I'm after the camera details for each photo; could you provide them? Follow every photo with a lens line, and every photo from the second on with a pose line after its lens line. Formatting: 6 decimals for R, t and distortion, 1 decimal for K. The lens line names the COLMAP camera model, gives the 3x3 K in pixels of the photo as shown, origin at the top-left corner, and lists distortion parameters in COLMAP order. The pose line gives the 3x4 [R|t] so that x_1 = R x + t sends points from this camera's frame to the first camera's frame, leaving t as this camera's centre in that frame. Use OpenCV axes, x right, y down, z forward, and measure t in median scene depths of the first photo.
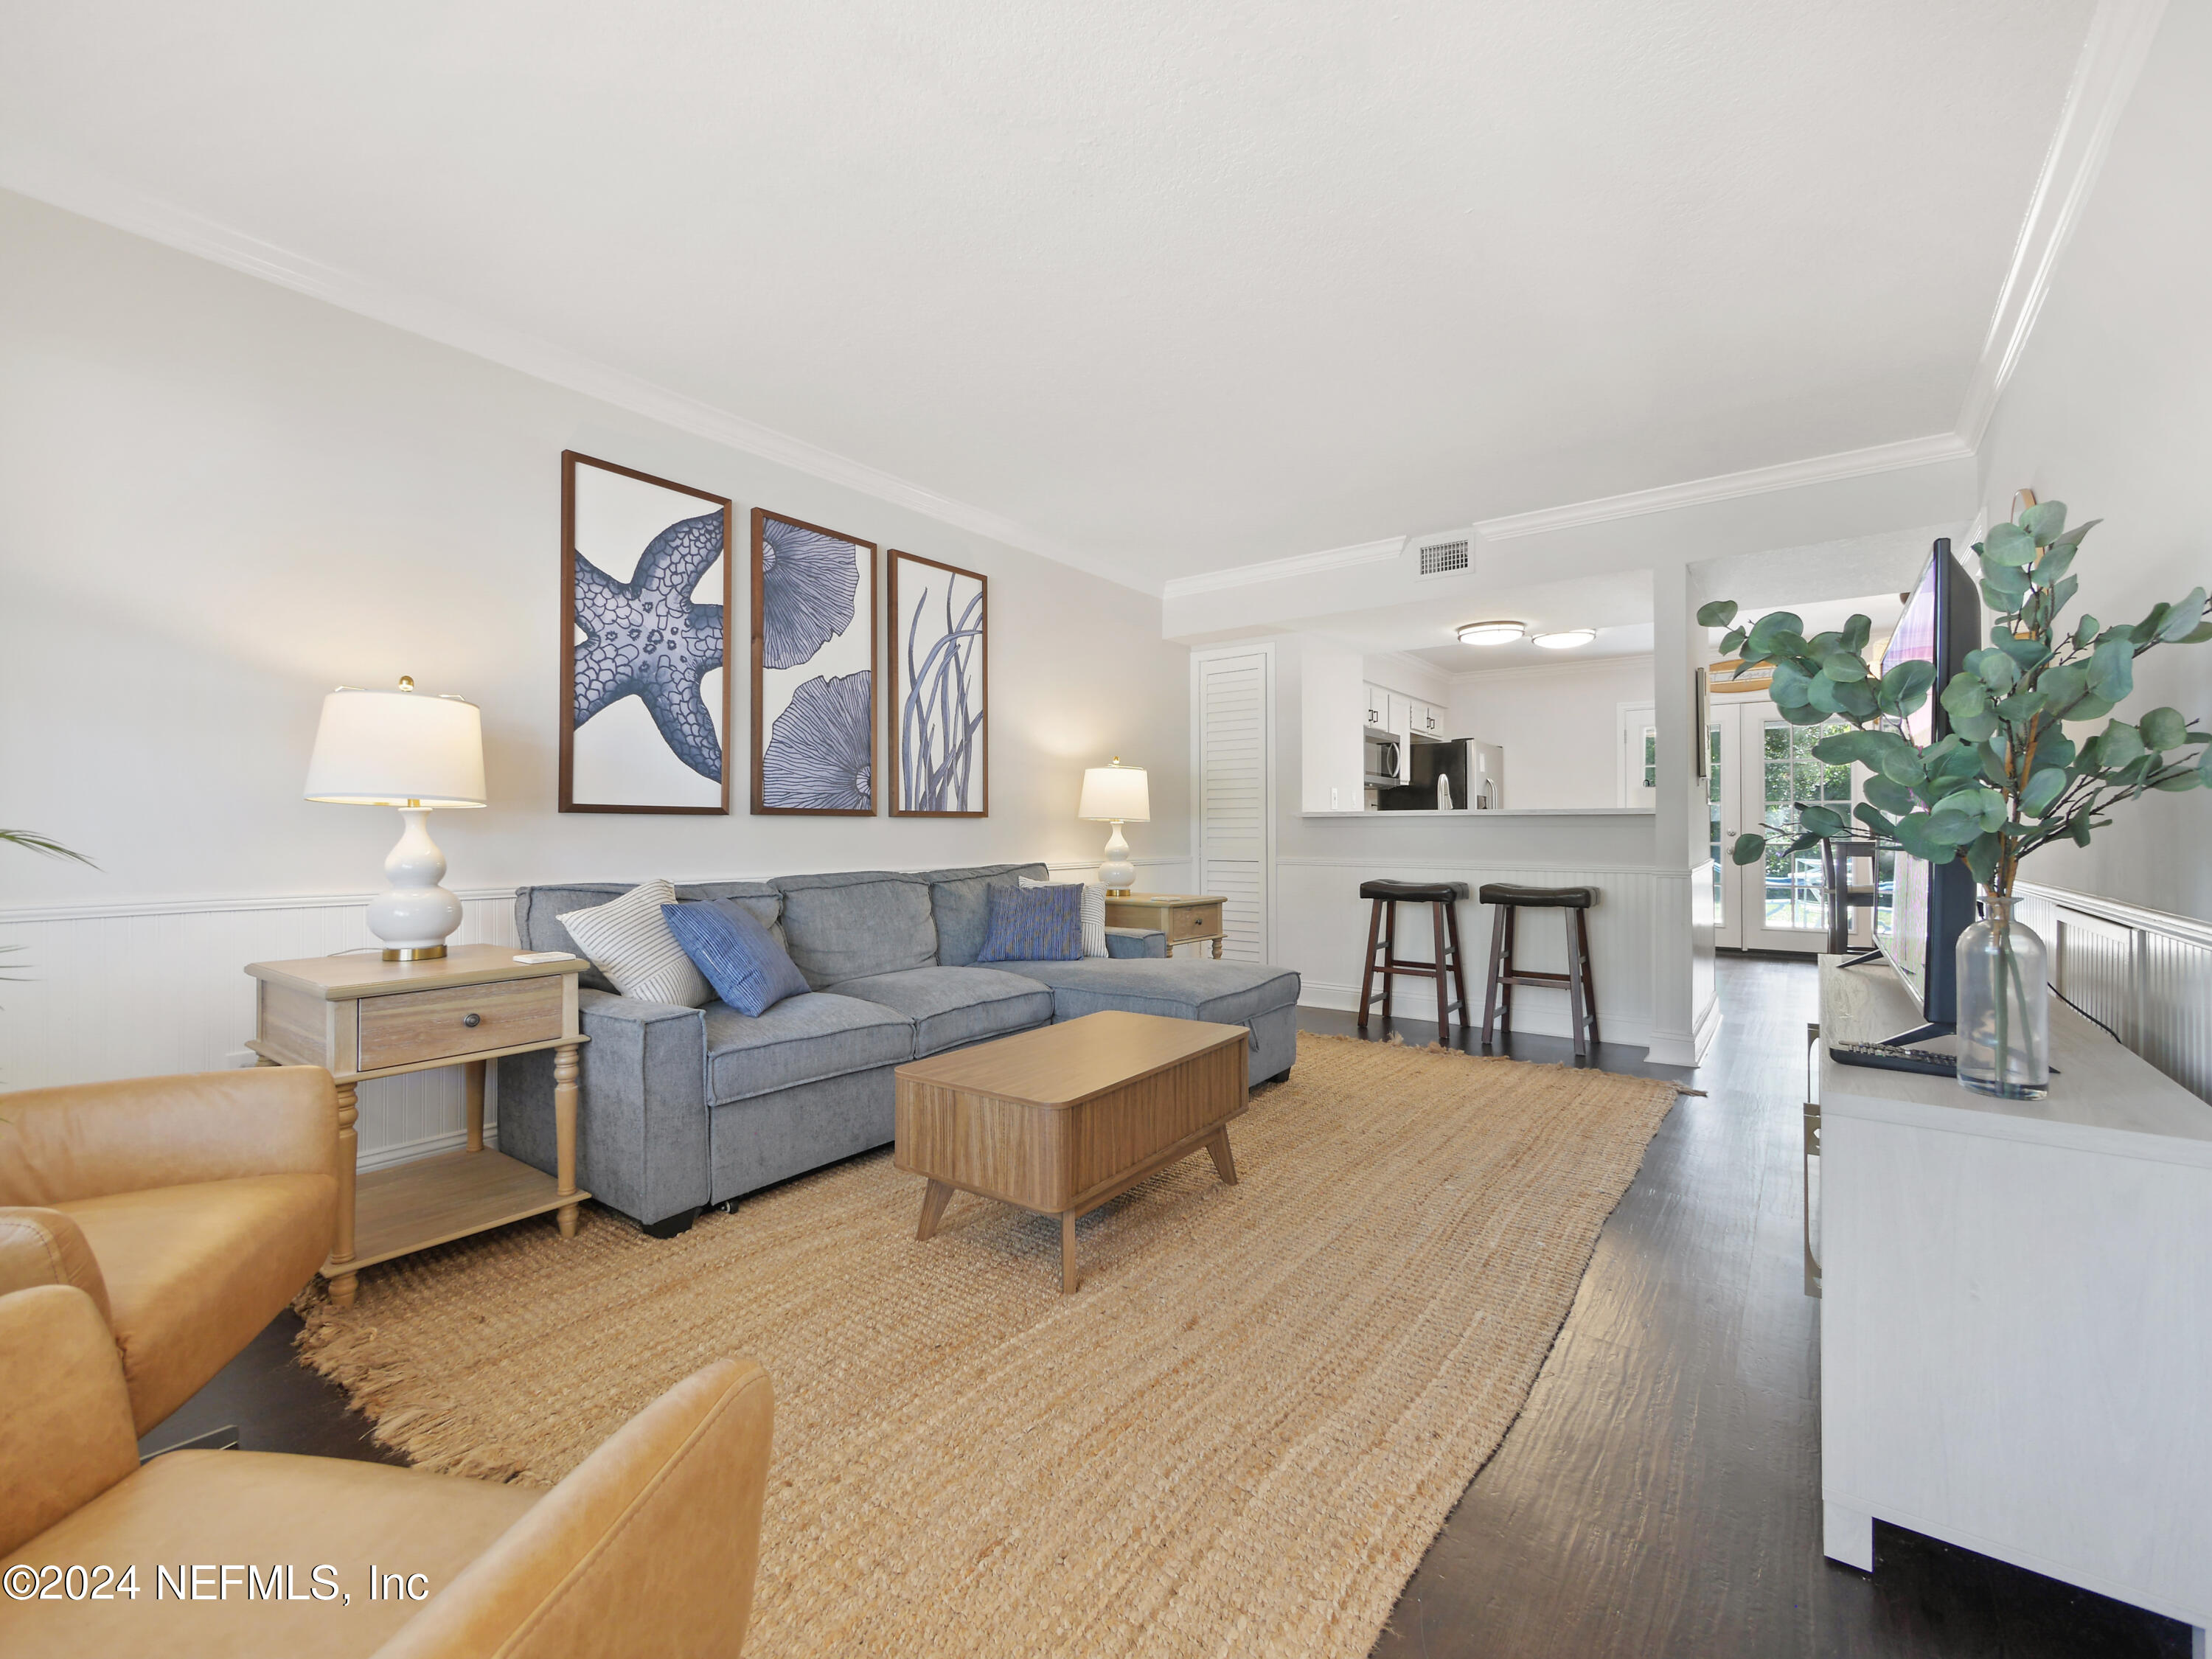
lens RADIAL K [[941.1, 0, 1101.5], [0, 941.1, 838.2], [0, 0, 1]] dist [-0.004279, 0.000889]
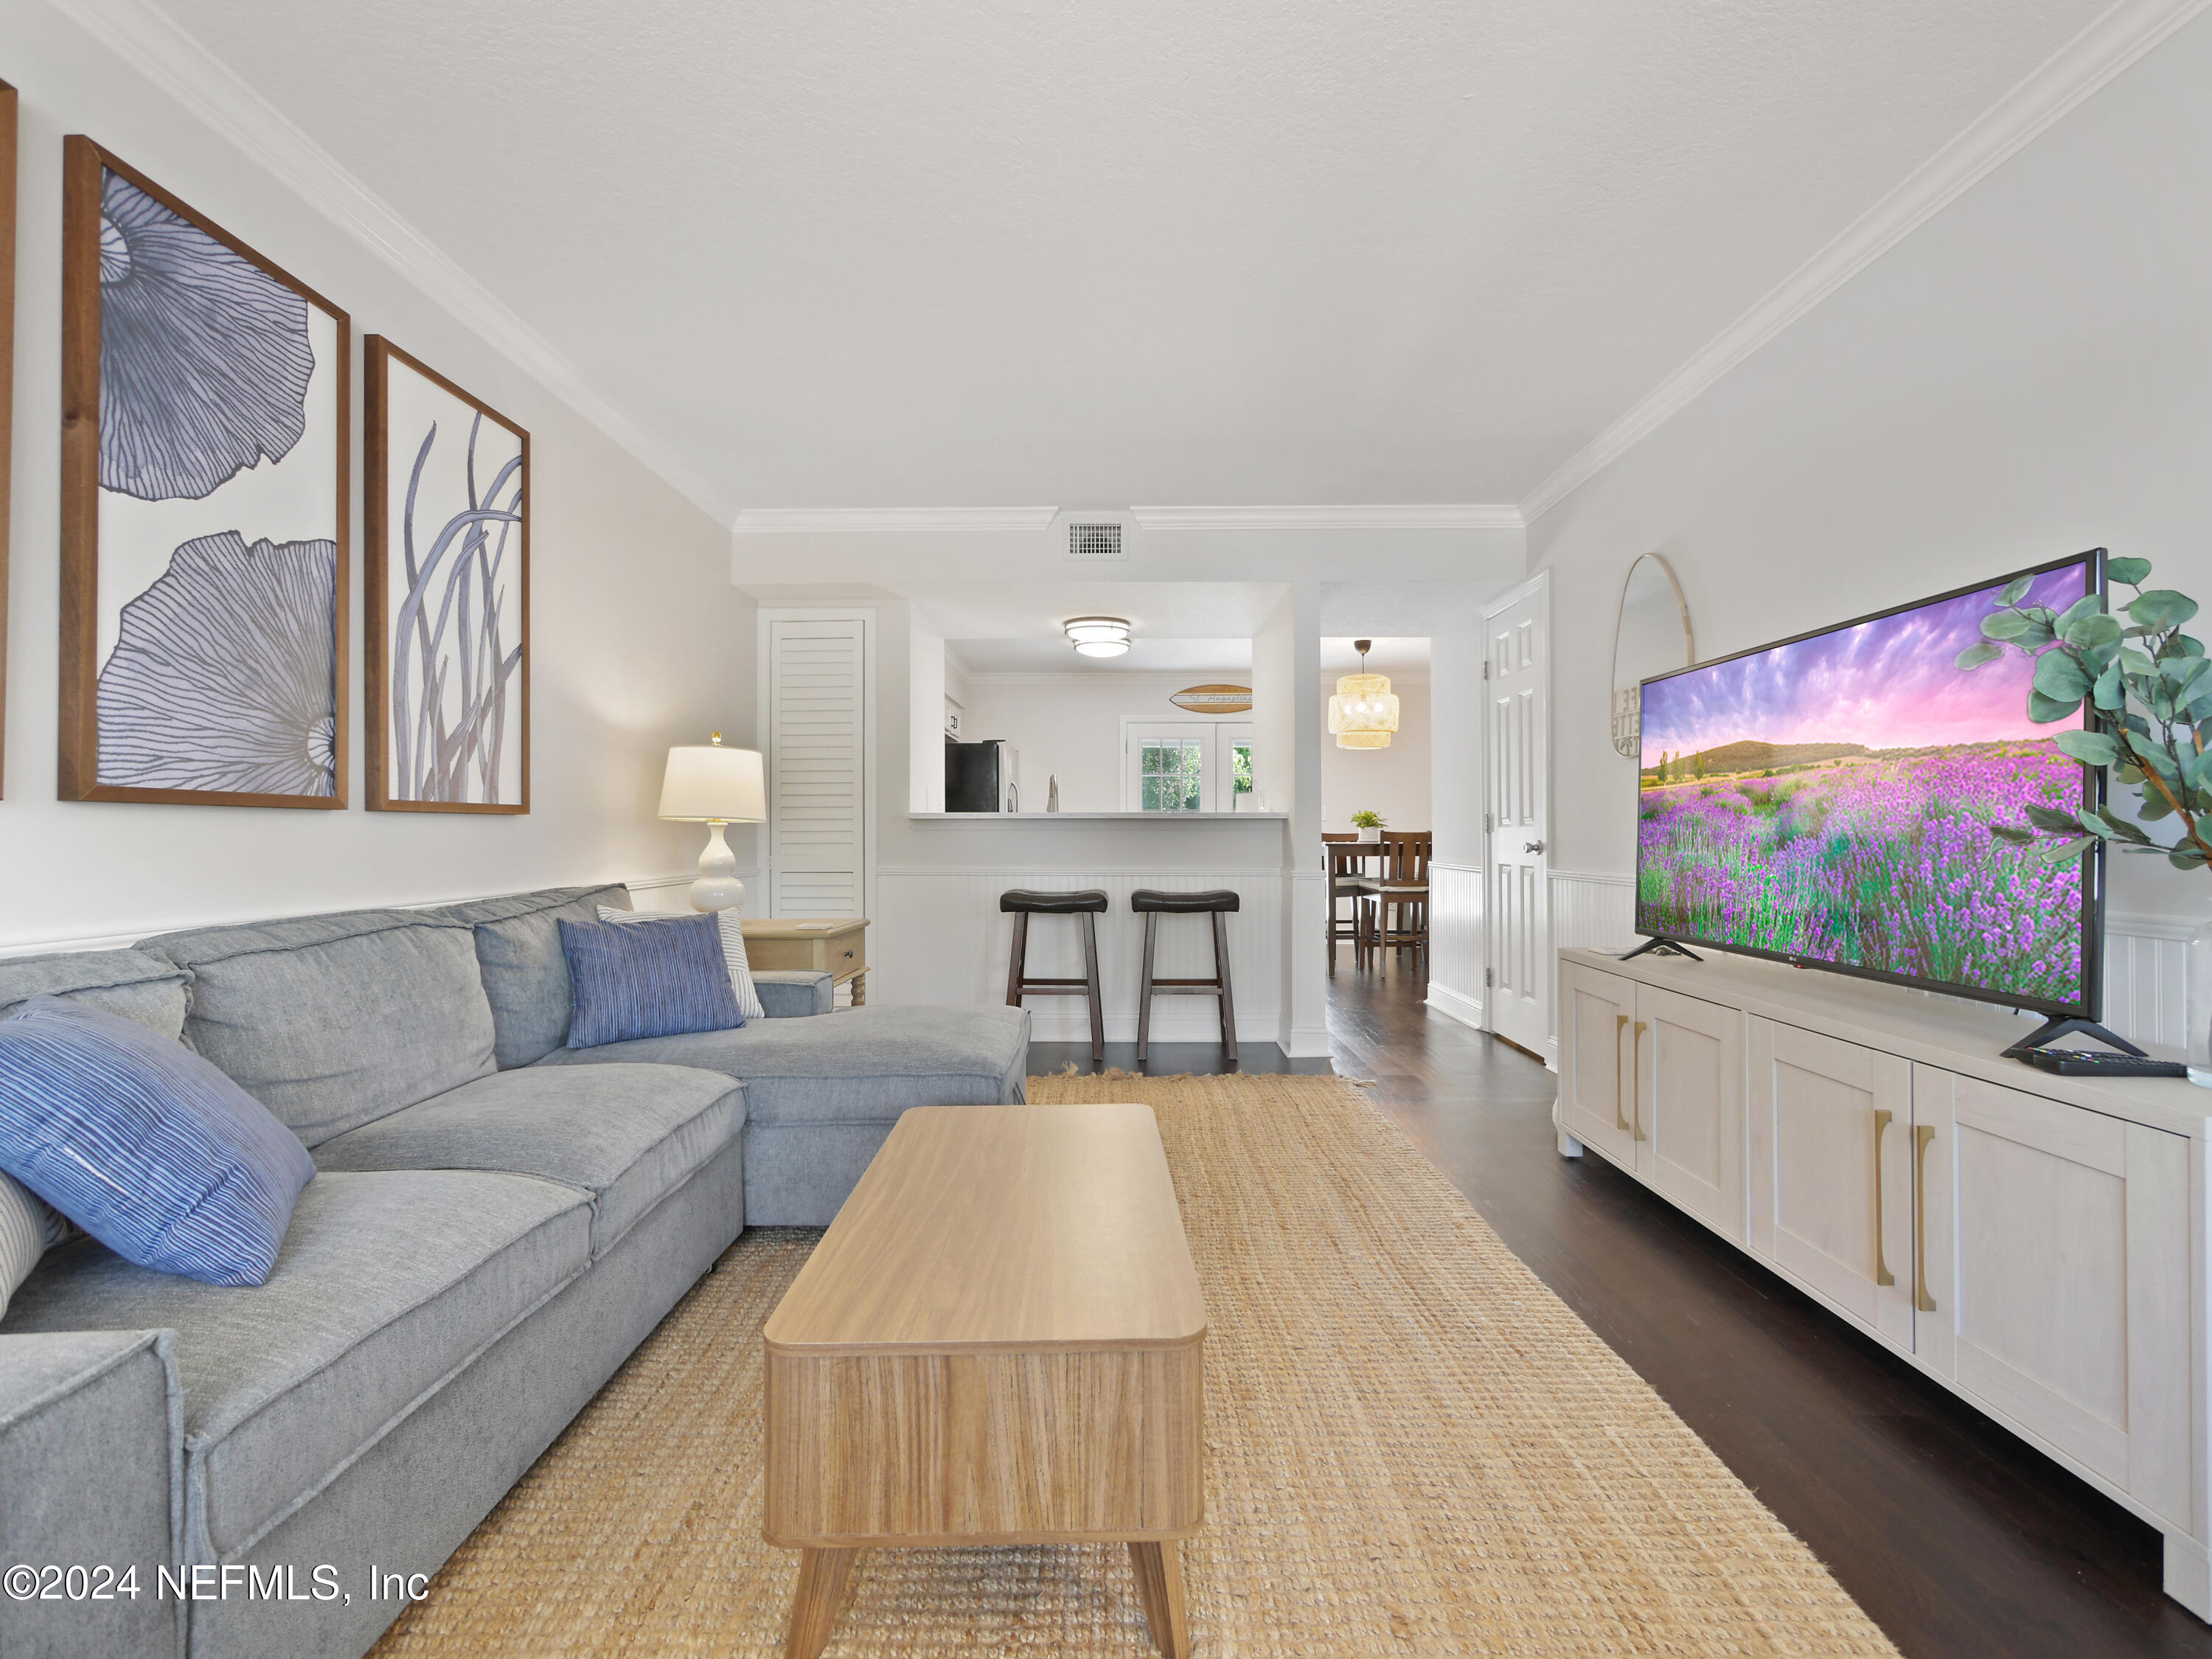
lens RADIAL K [[941.1, 0, 1096.2], [0, 941.1, 833.4], [0, 0, 1]] dist [-0.004279, 0.000889]
pose [[0.805320, -0.000576, 0.592839, -0.214591], [0.006548, 0.999947, -0.007923, -0.002037], [-0.592804, 0.010262, 0.805282, 0.303262]]
